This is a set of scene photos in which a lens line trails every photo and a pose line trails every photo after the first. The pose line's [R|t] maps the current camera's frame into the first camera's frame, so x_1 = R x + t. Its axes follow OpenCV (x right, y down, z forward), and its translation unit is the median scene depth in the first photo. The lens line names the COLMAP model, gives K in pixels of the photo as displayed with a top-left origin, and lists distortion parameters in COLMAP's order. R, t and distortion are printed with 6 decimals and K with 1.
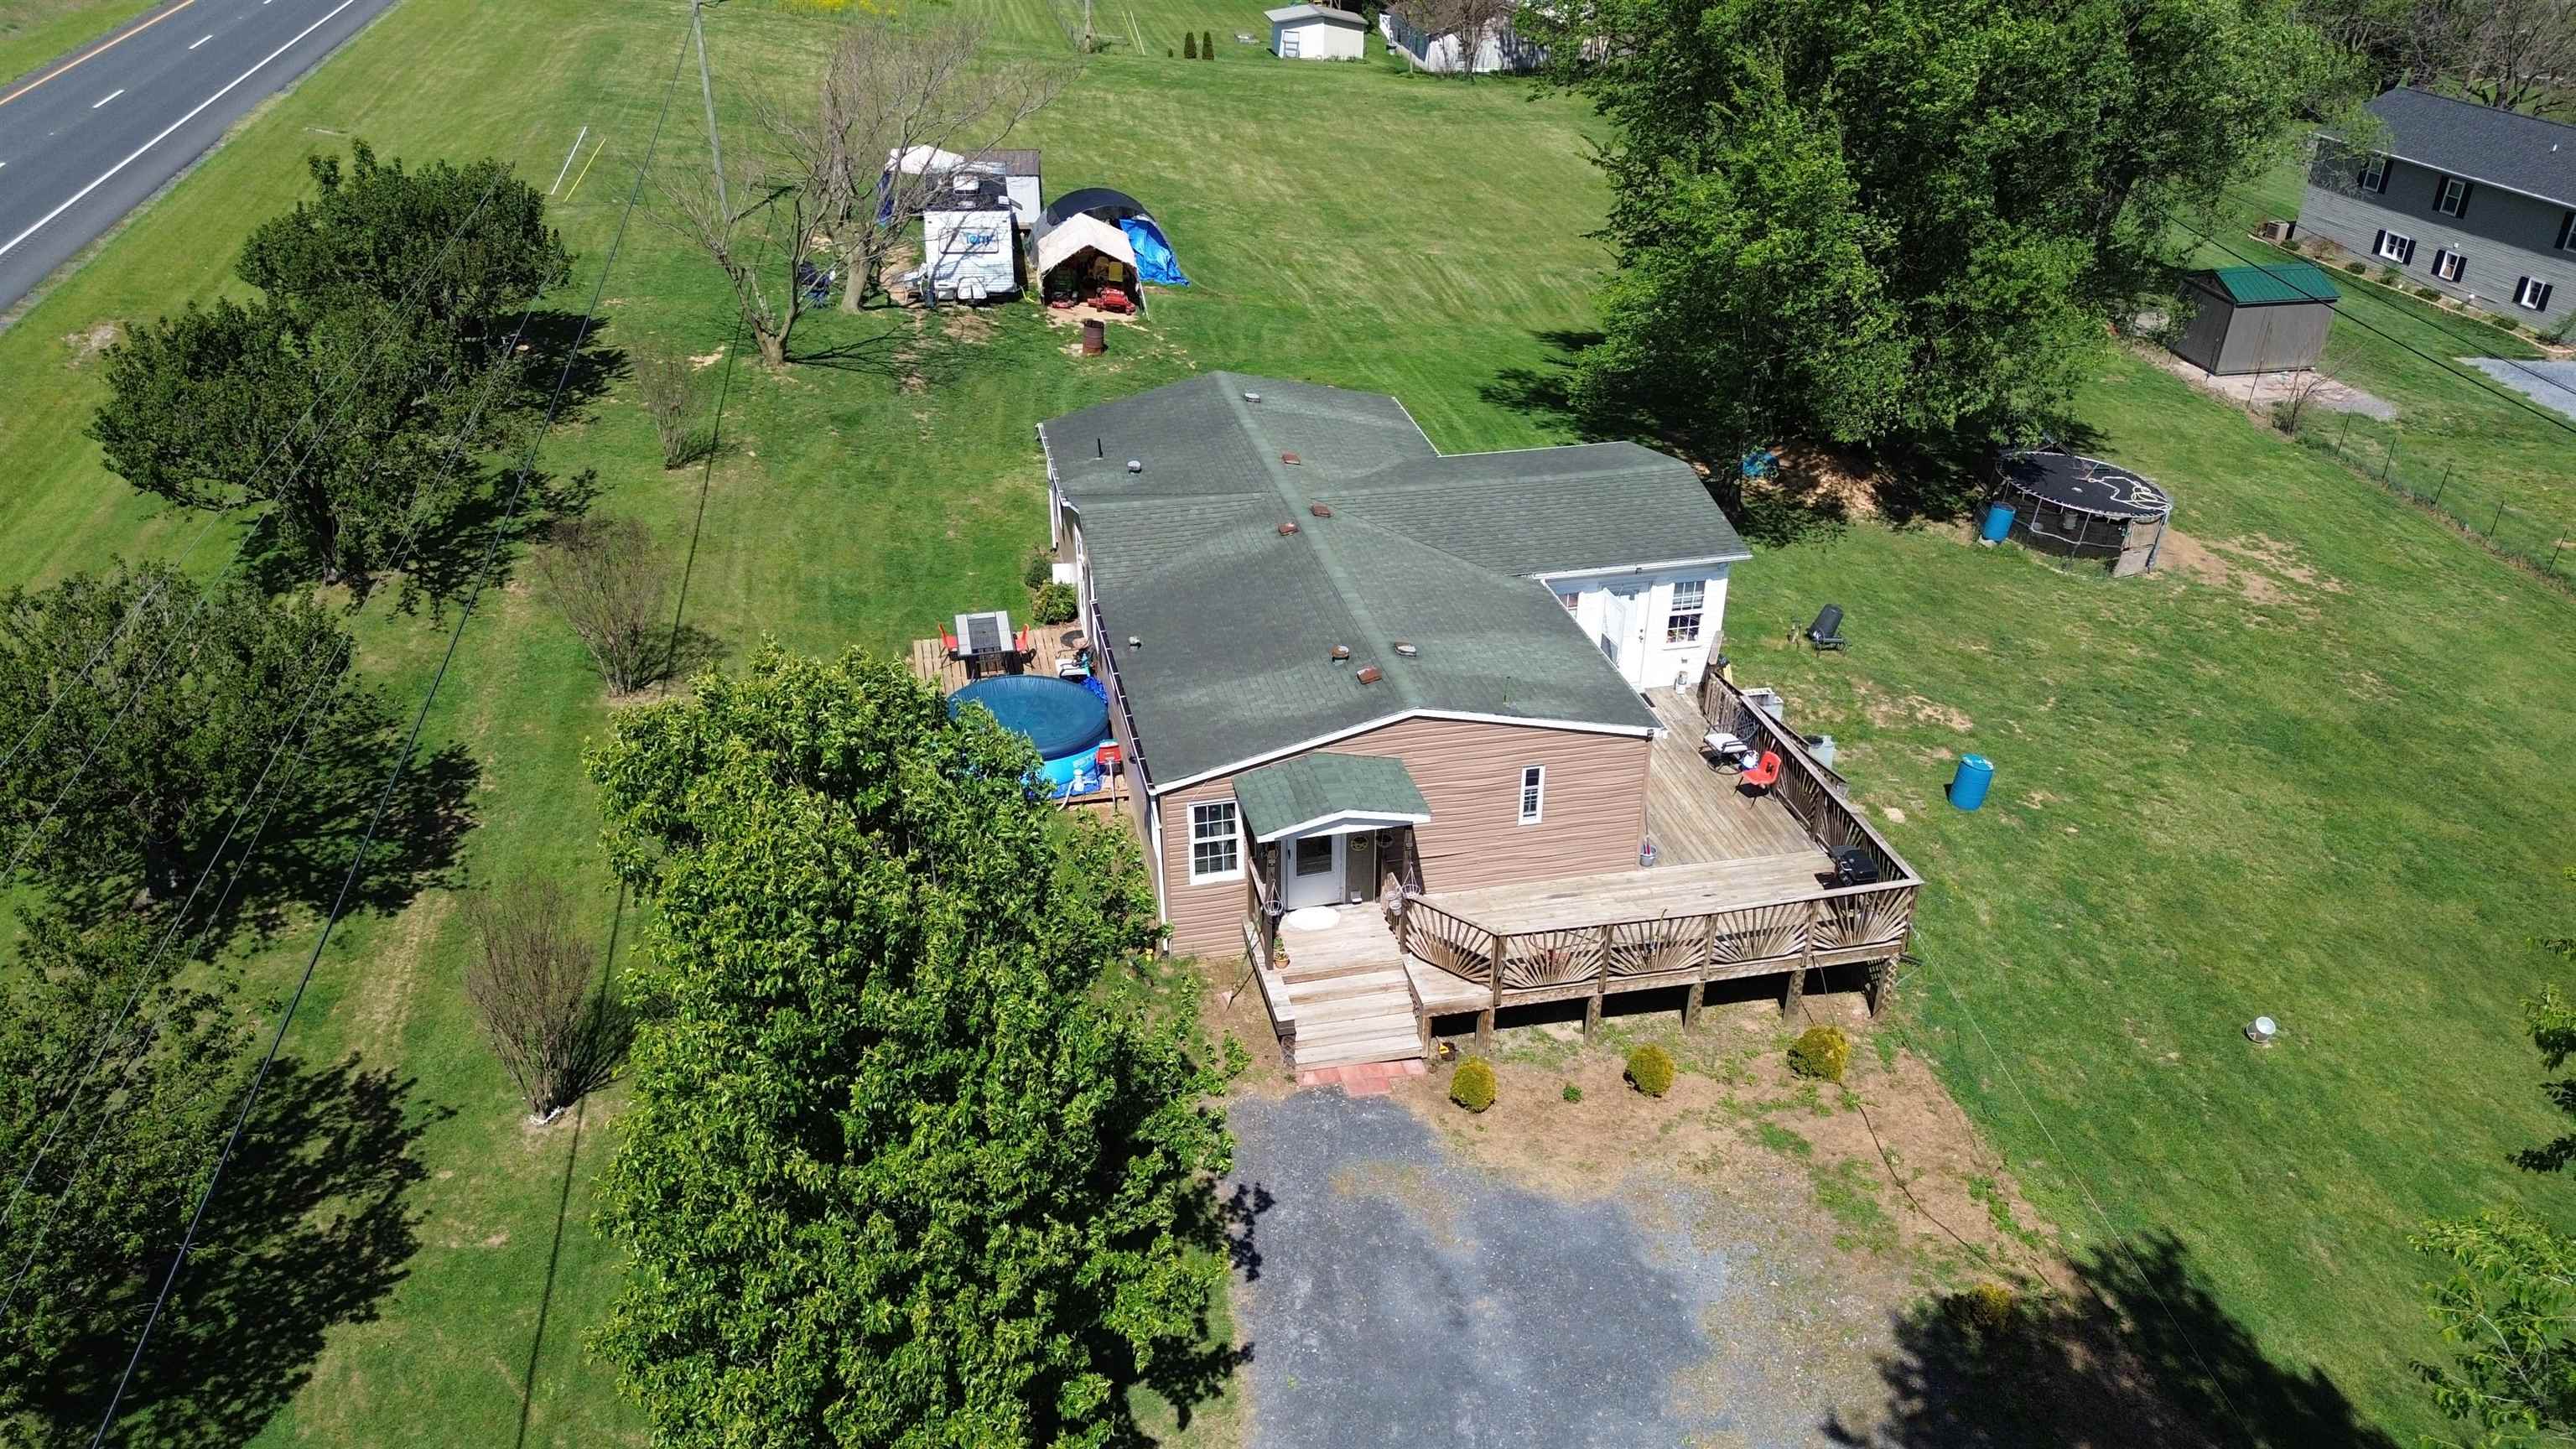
lens RADIAL K [[1825.9, 0, 1288.0], [0, 1825.9, 724.5], [0, 0, 1]] dist [0.071642, -0.069419]
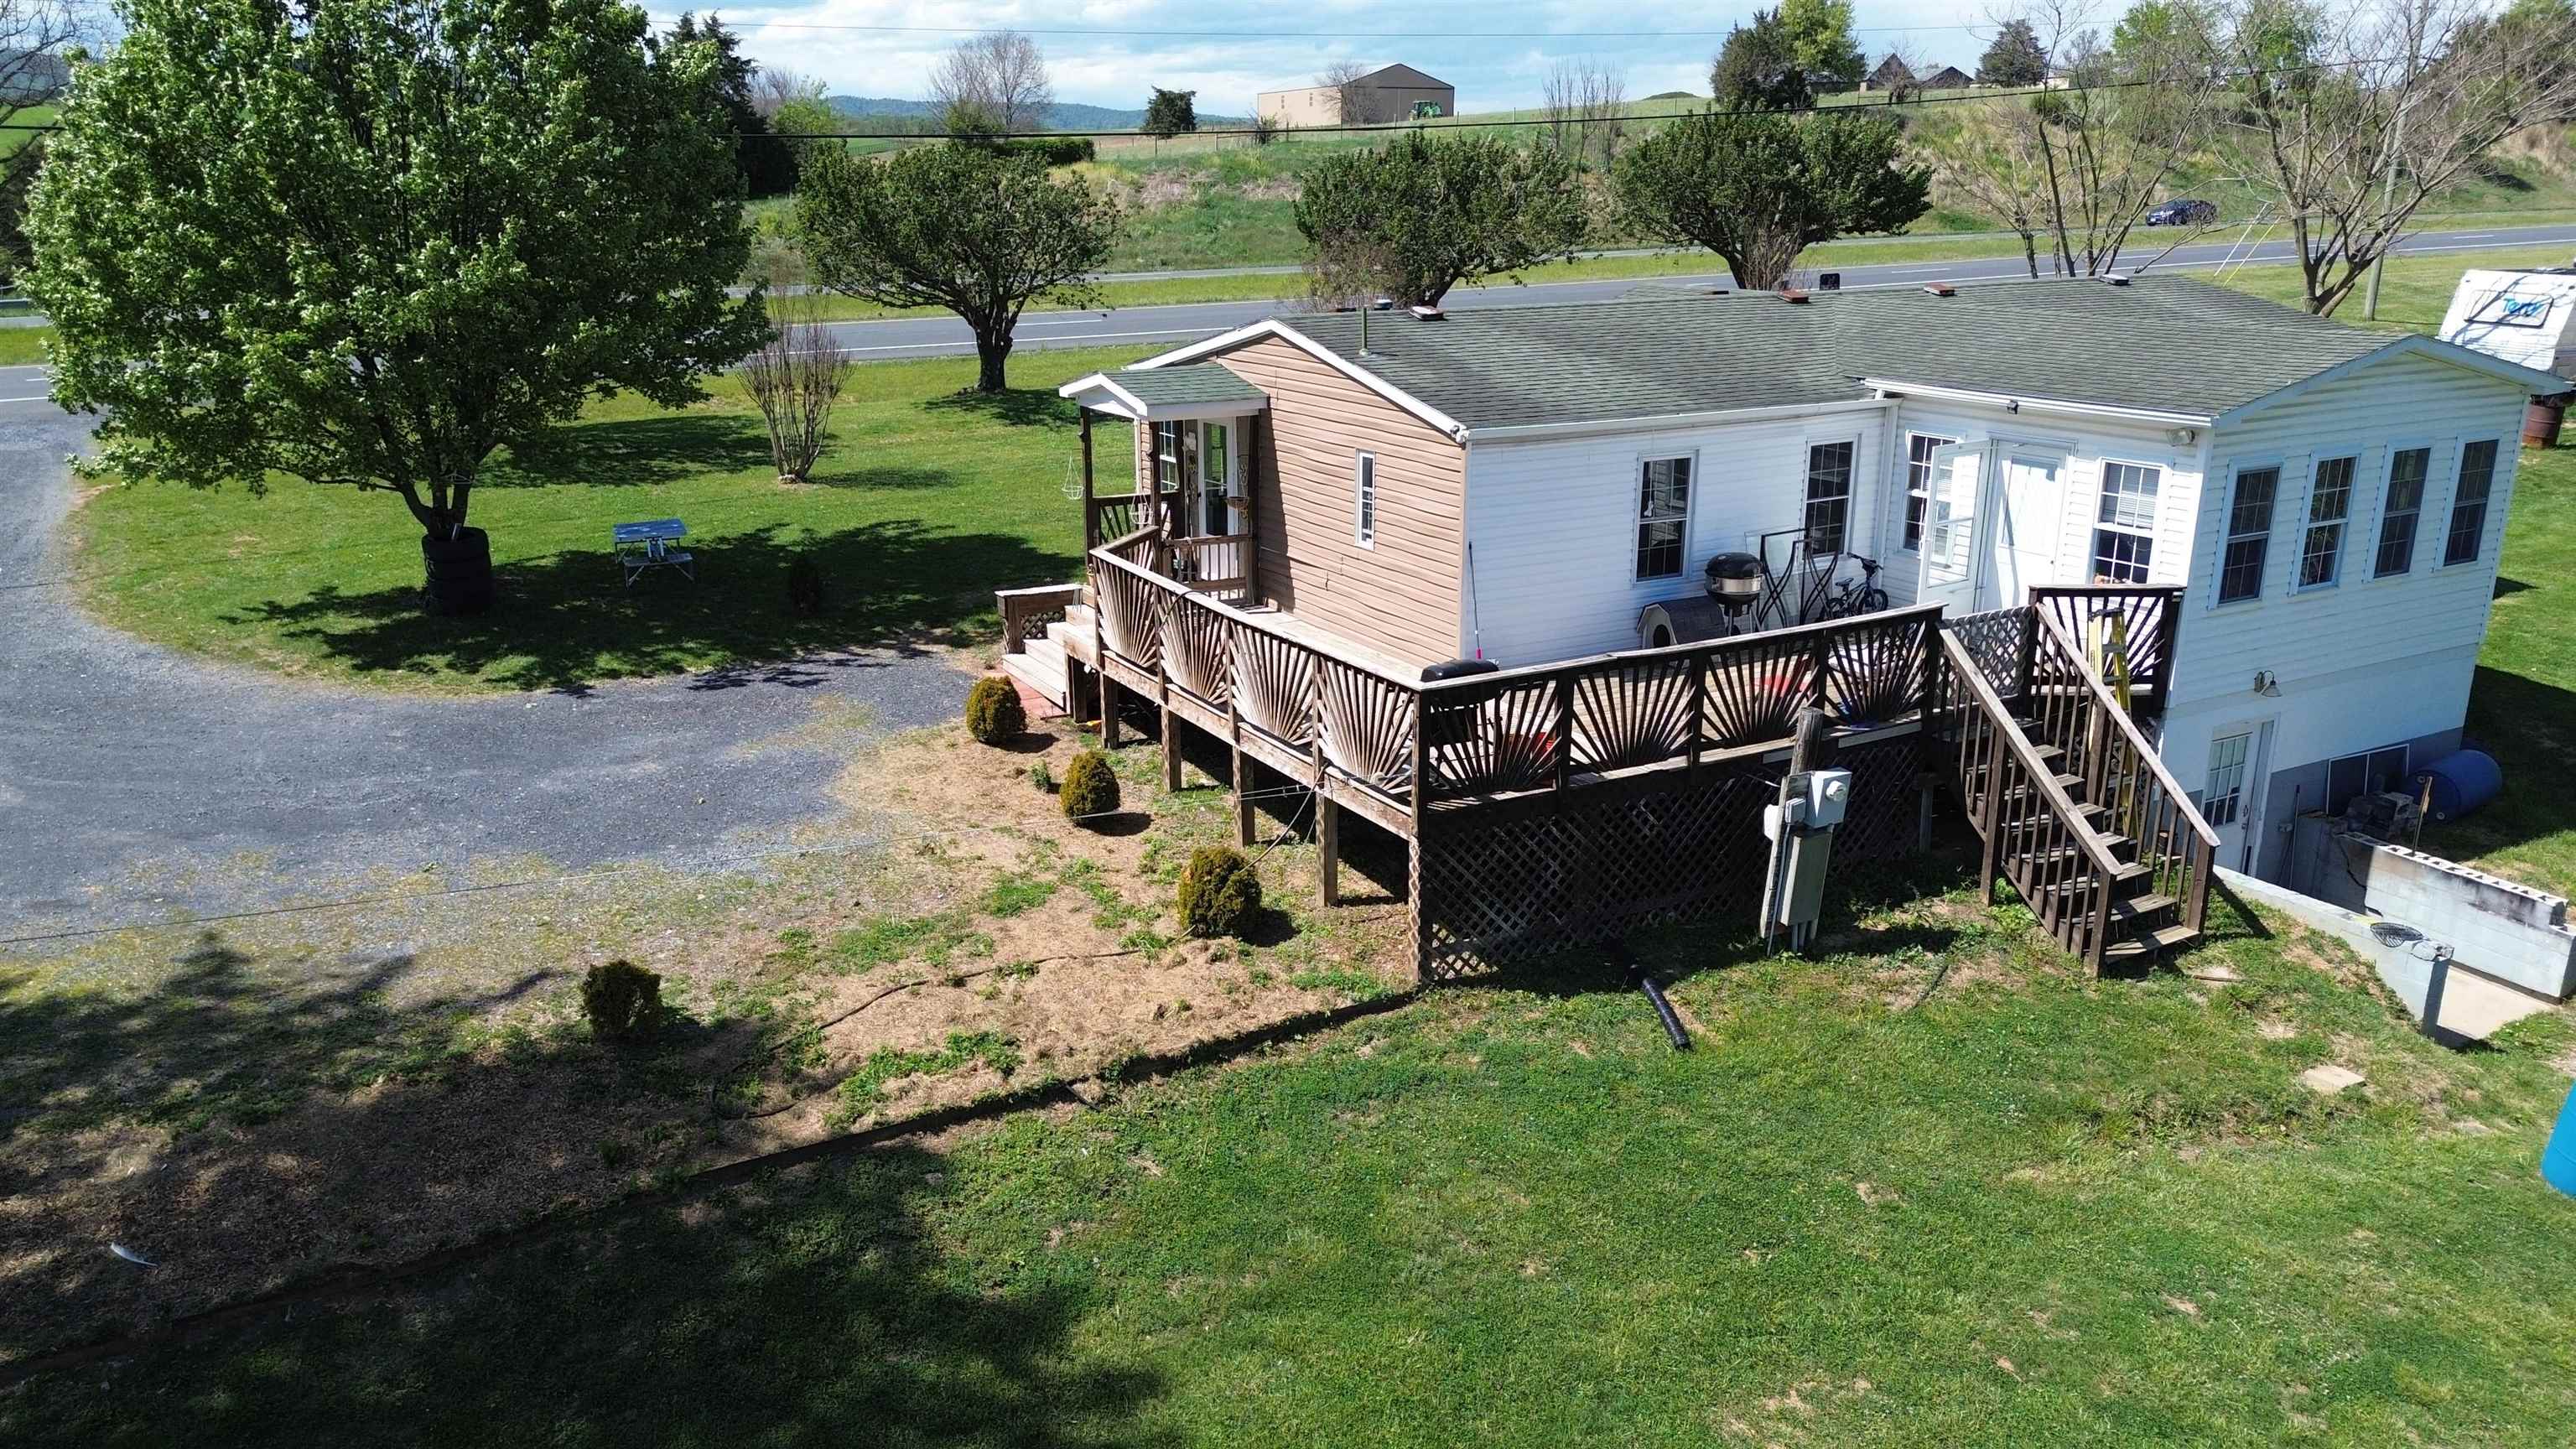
lens RADIAL K [[1825.9, 0, 1288.0], [0, 1825.9, 724.5], [0, 0, 1]] dist [0.071642, -0.069419]
pose [[0.270512, 0.254483, -0.928473, 0.933801], [-0.465742, 0.878653, 0.105133, 0.063038], [0.842560, 0.403989, 0.356210, 0.883215]]
